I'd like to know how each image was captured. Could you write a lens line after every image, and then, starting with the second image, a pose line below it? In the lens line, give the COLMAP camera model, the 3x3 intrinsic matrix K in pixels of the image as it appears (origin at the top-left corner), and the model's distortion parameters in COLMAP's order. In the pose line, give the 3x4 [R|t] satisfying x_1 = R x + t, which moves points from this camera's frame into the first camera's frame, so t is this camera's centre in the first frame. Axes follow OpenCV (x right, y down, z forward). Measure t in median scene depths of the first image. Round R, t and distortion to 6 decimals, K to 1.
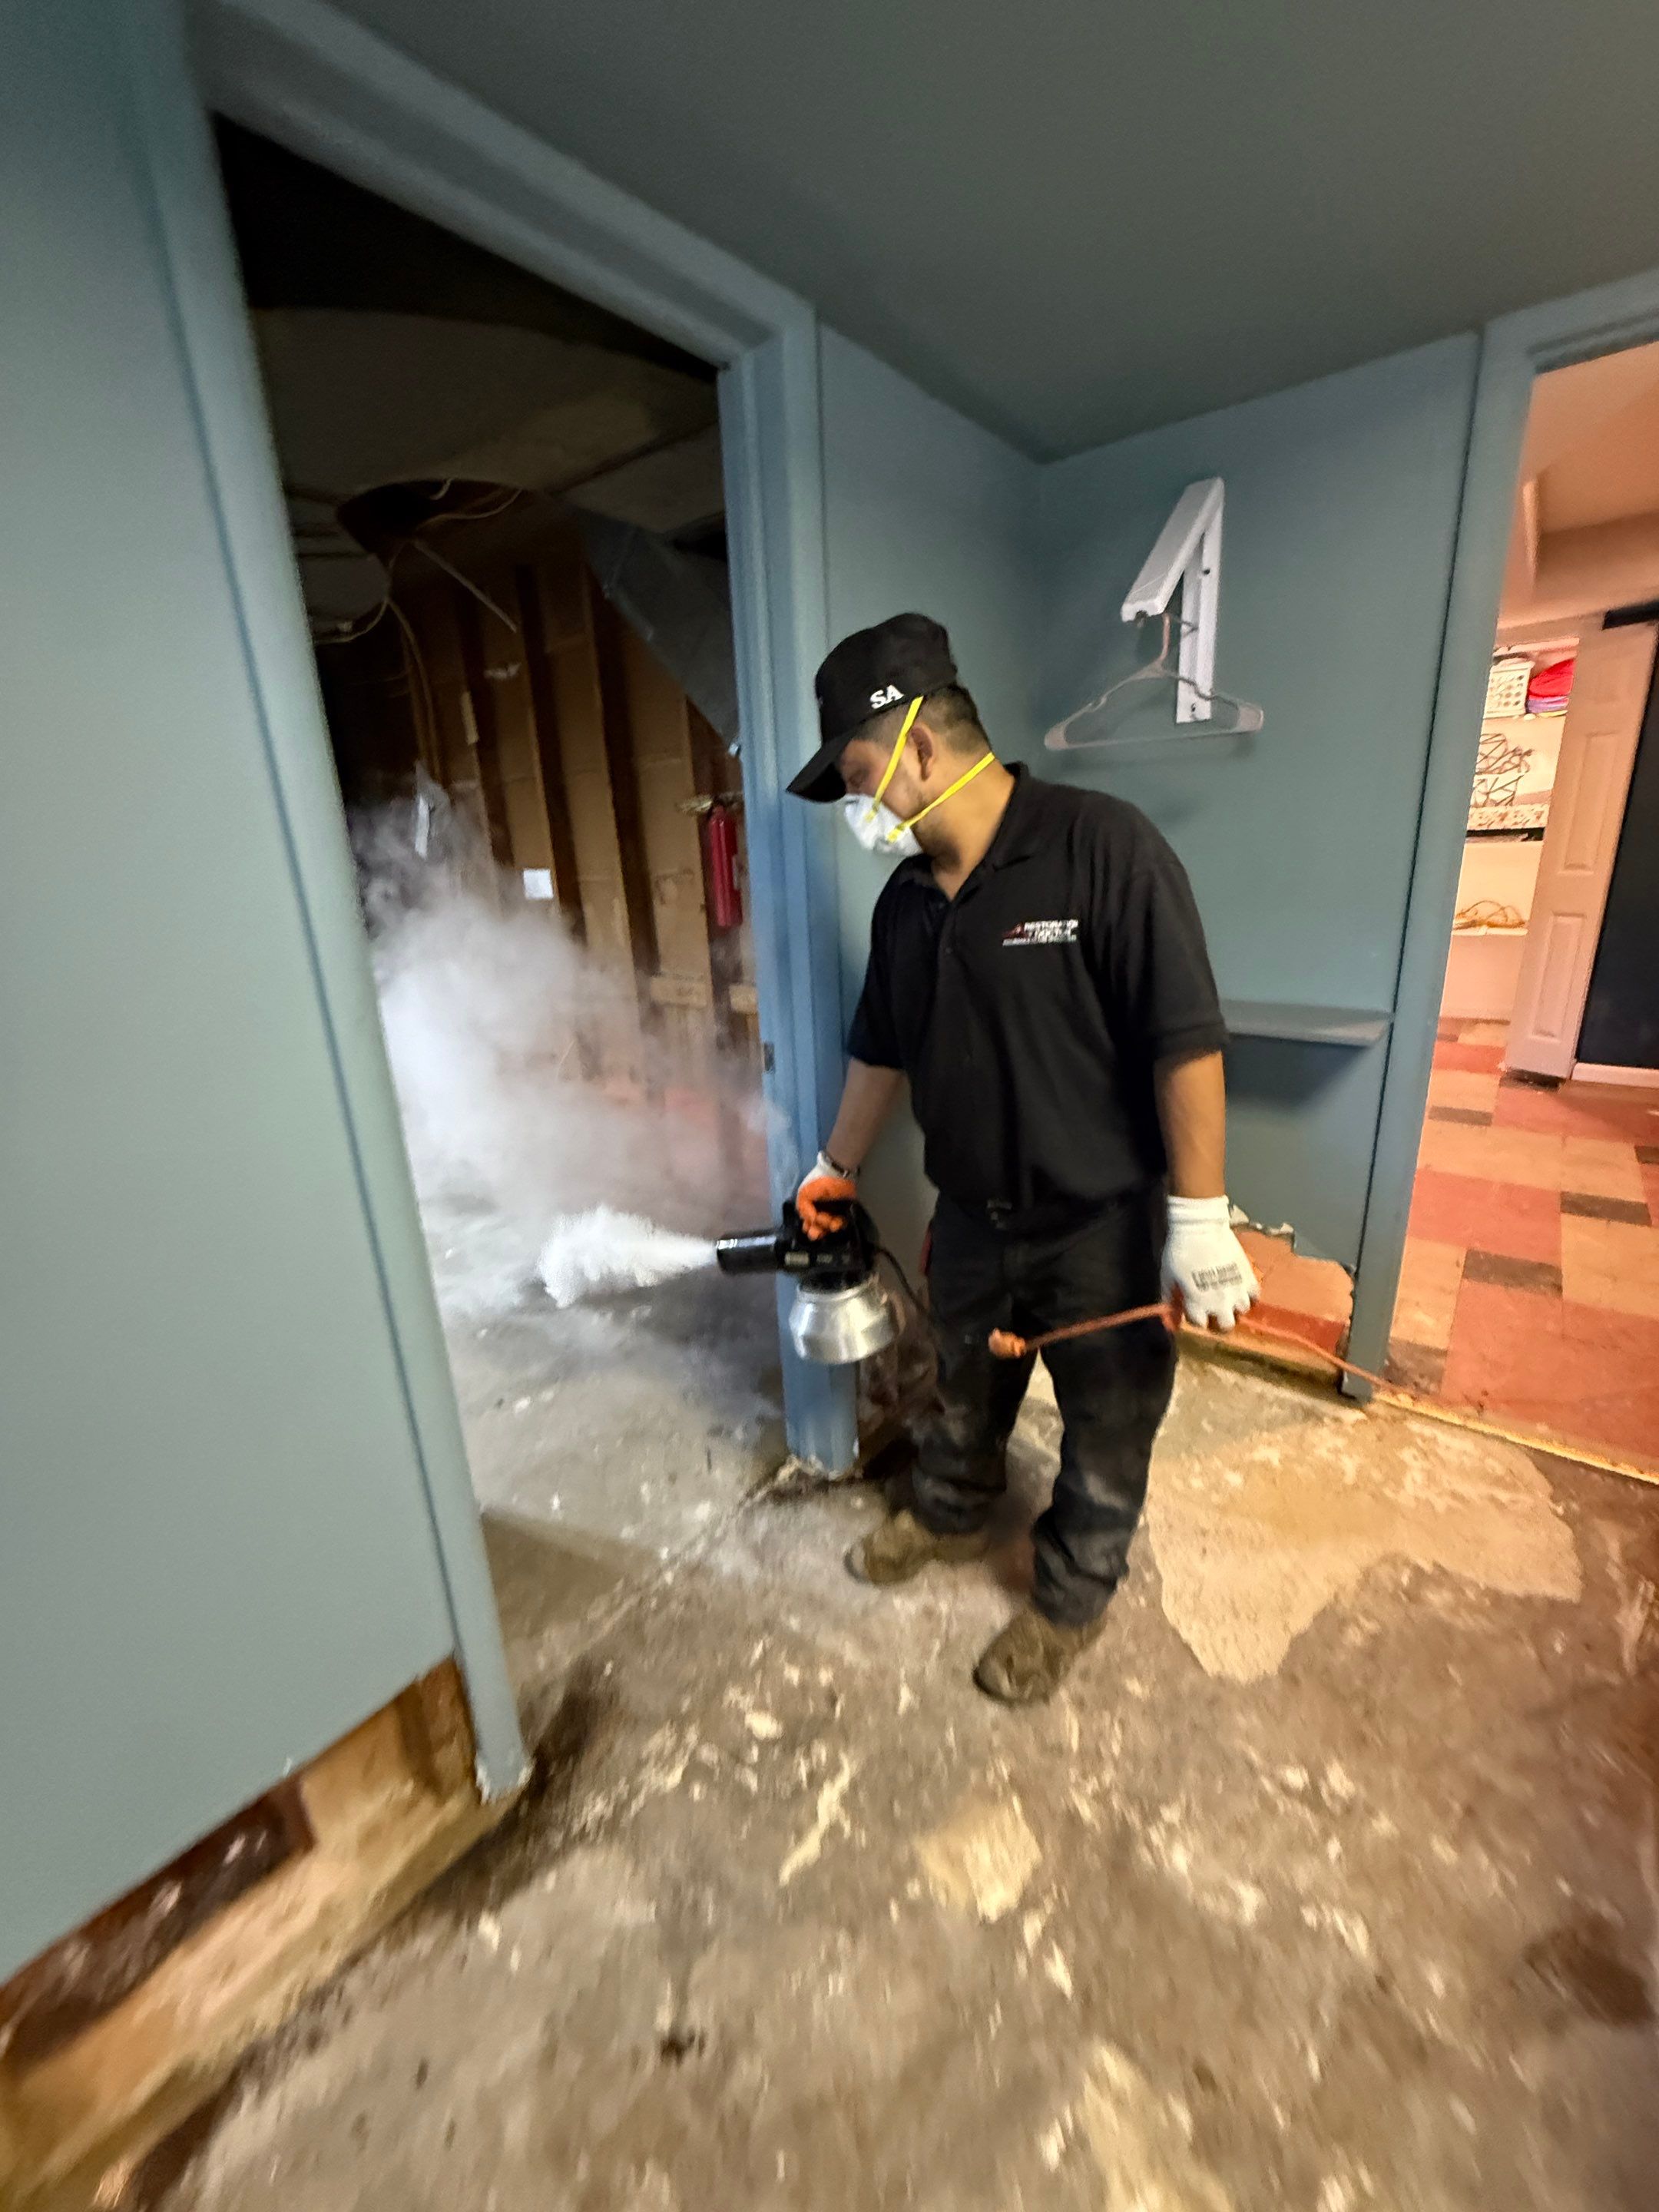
lens RADIAL K [[878.2, 0, 826.7], [0, 878.2, 1100.8], [0, 0, 1]] dist [-0.000819, -0.000006]
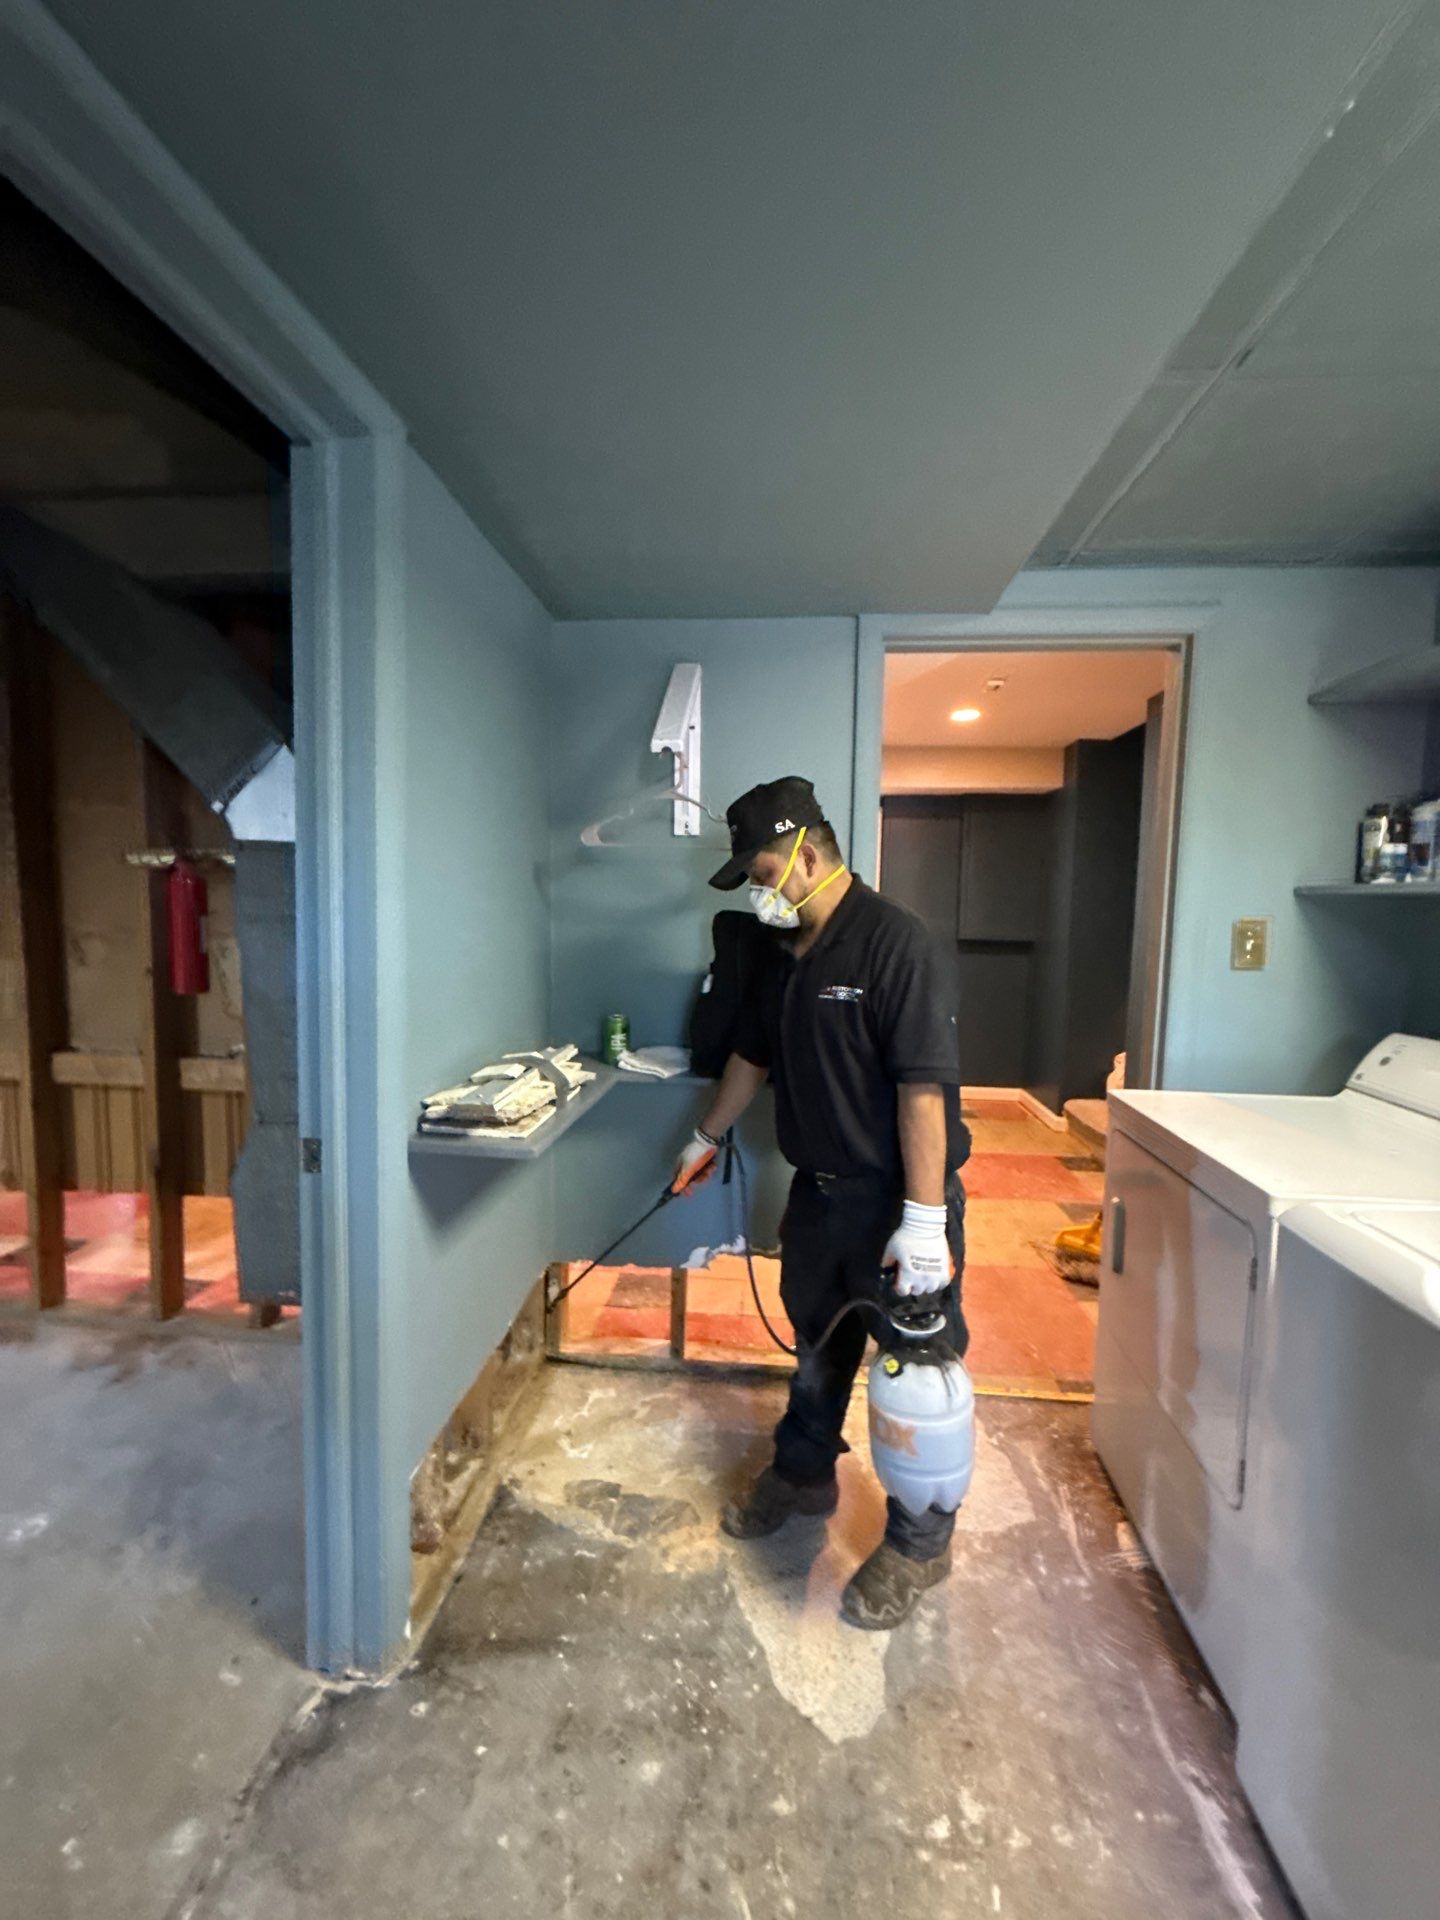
lens RADIAL K [[762.2, 0, 724.2], [0, 762.2, 961.5], [0, 0, 1]] dist [-0.000819, -0.000006]
pose [[0.838698, 0.024756, 0.544034, -0.136798], [0.099732, 0.975090, -0.198121, -0.044640], [-0.535387, 0.220422, 0.815337, 0.146708]]
